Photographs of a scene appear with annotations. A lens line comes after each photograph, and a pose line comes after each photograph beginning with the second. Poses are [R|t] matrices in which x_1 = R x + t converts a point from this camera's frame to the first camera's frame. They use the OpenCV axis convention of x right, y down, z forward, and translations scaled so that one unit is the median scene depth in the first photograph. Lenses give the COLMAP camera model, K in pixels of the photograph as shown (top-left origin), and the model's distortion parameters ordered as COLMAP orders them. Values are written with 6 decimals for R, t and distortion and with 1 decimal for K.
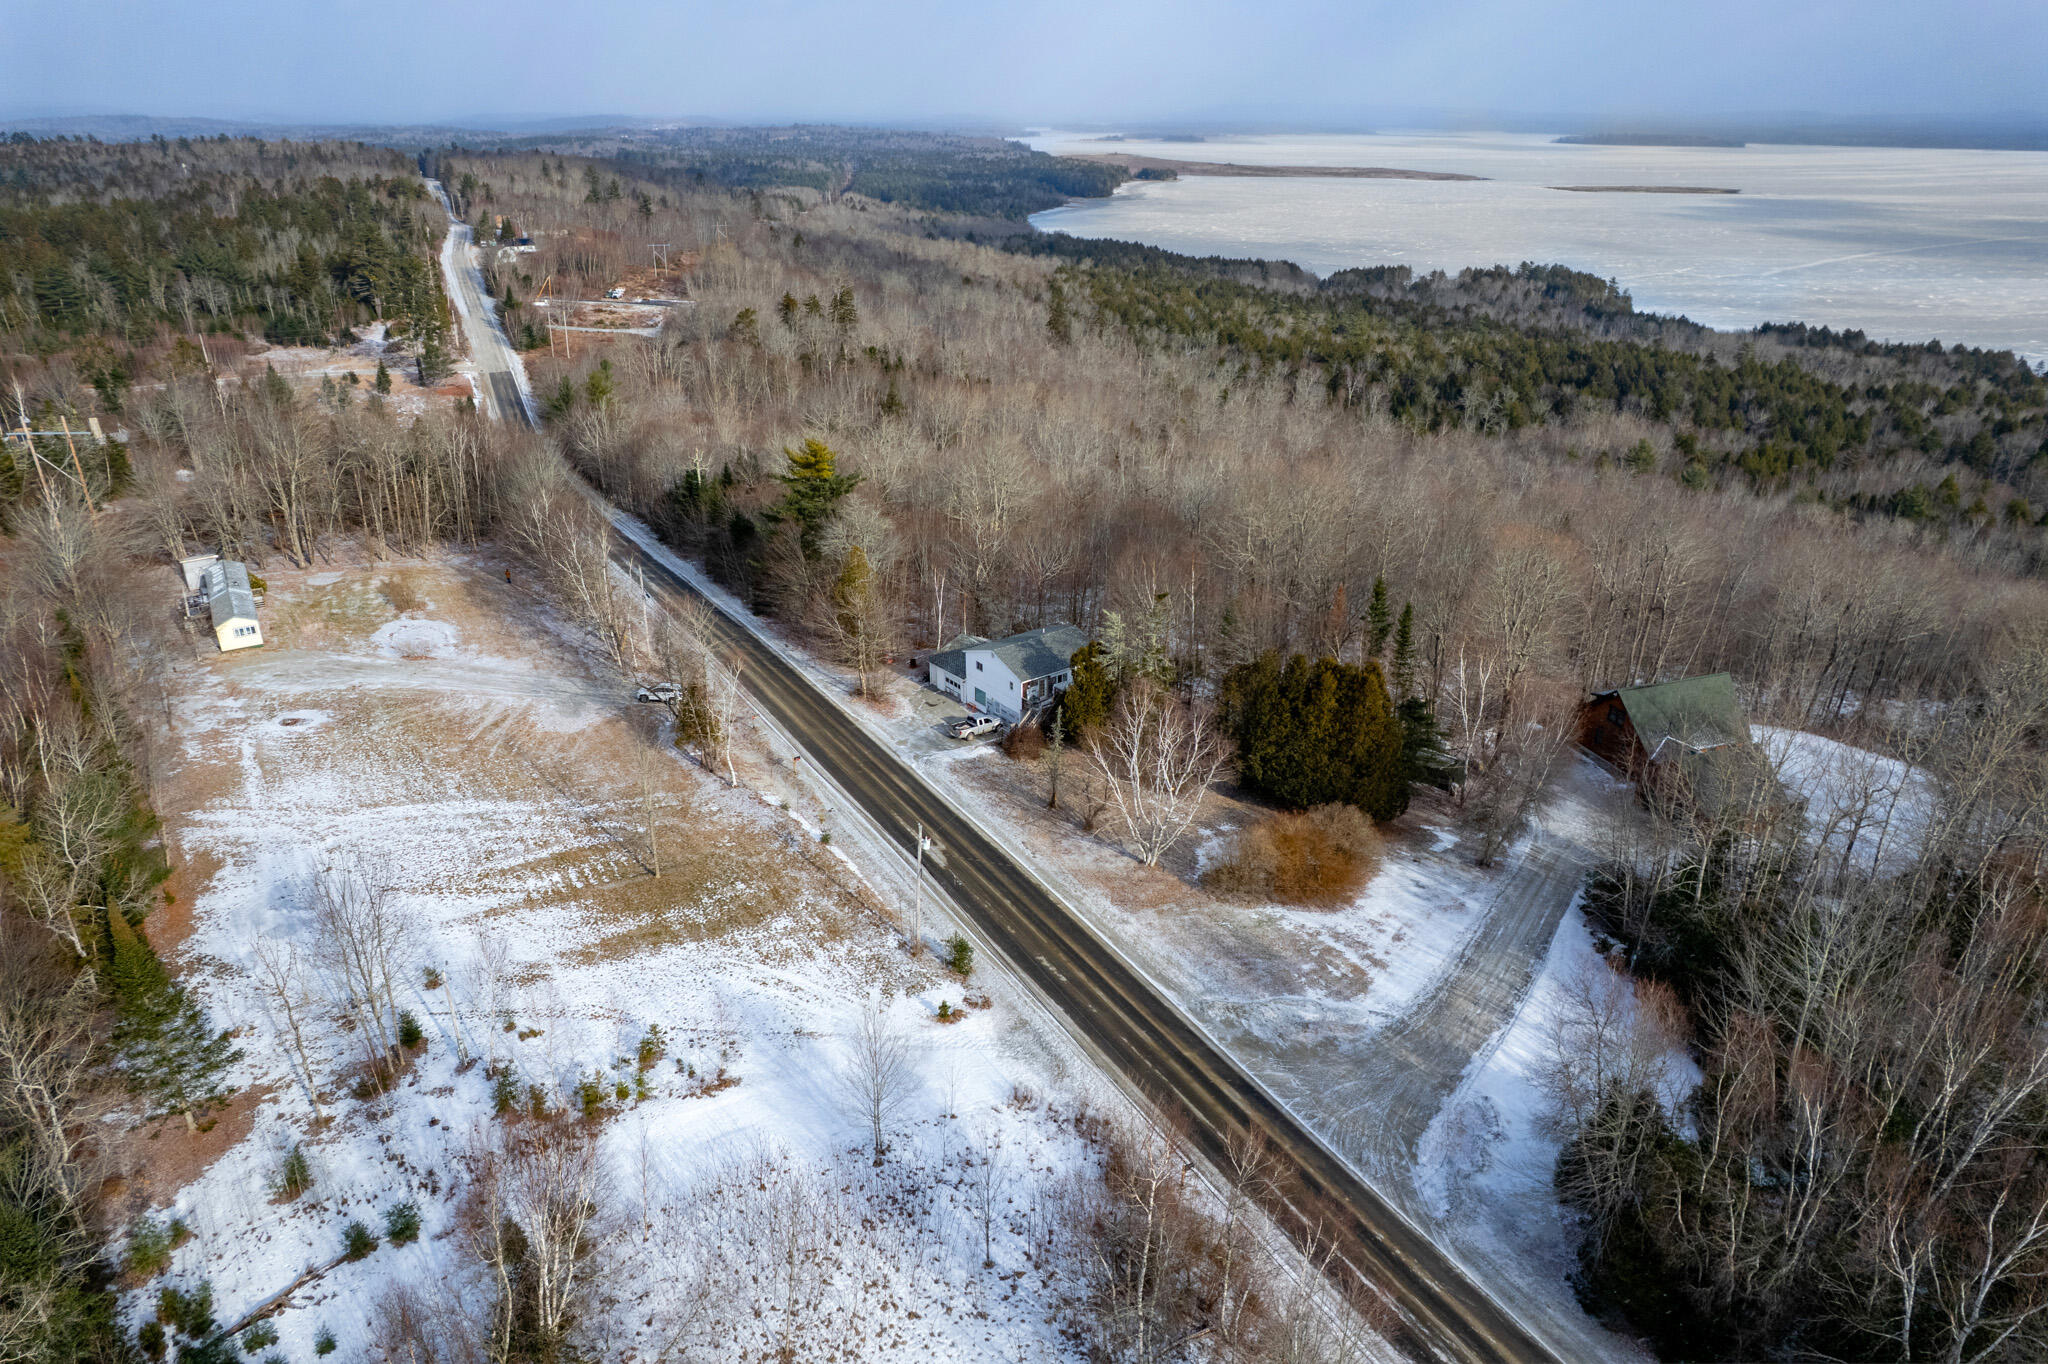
lens RADIAL K [[1328.0, 0, 1024.0], [0, 1328.0, 682.0], [0, 0, 1]] dist [-0.080748, 0.062736]
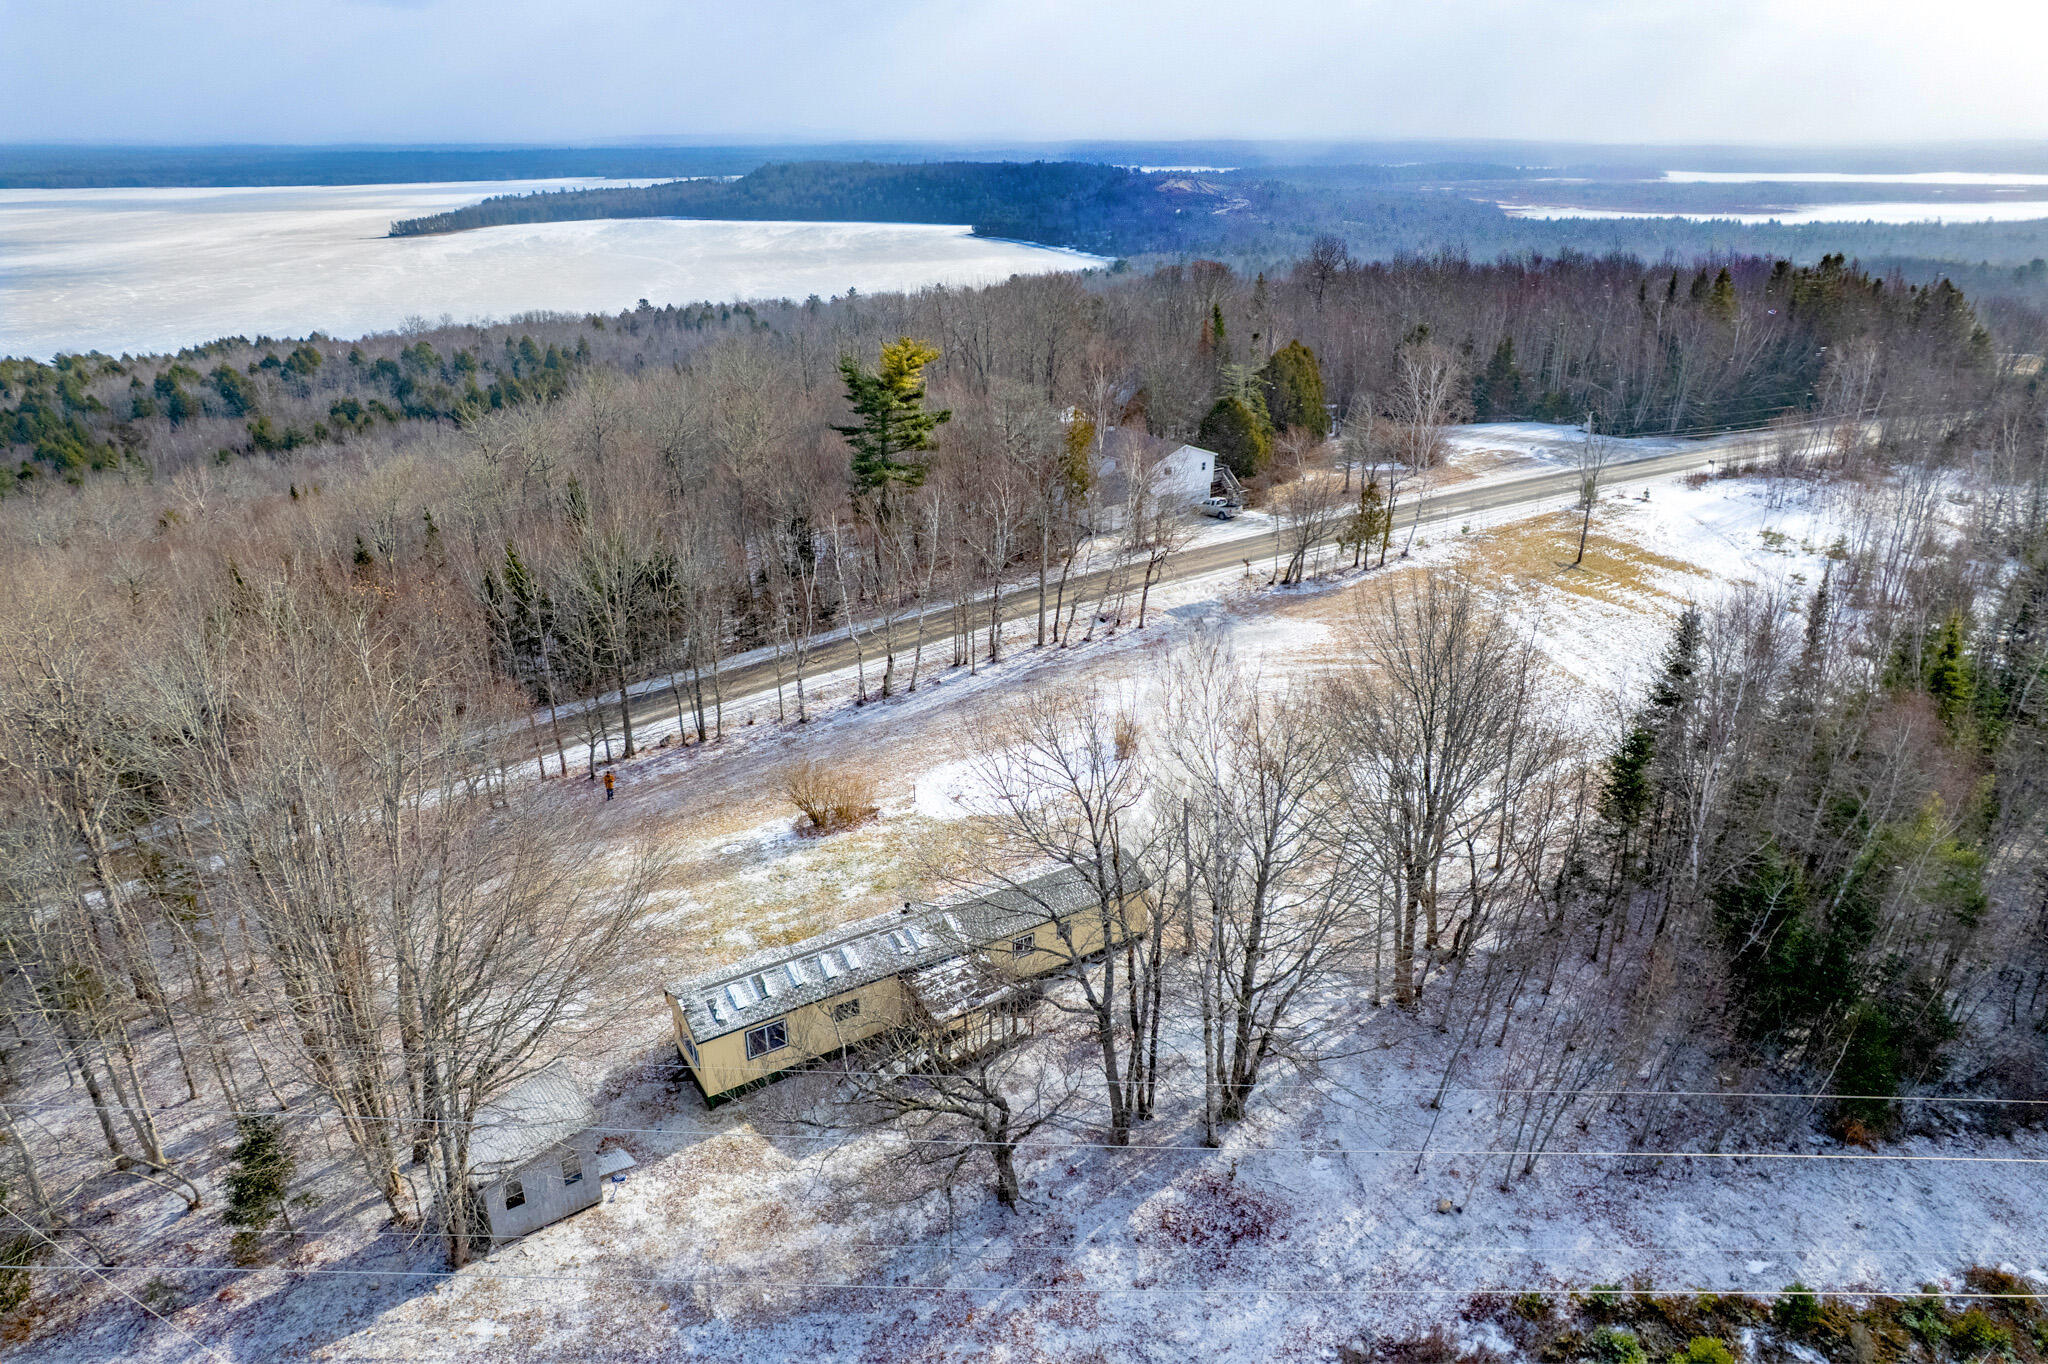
lens RADIAL K [[1303.7, 0, 1016.1], [0, 1303.7, 689.8], [0, 0, 1]] dist [-0.055480, 0.019574]
pose [[0.006288, -0.398896, 0.916974, -1.117535], [0.407177, 0.838552, 0.361989, -0.307551], [-0.913327, 0.371095, 0.167695, 1.049909]]
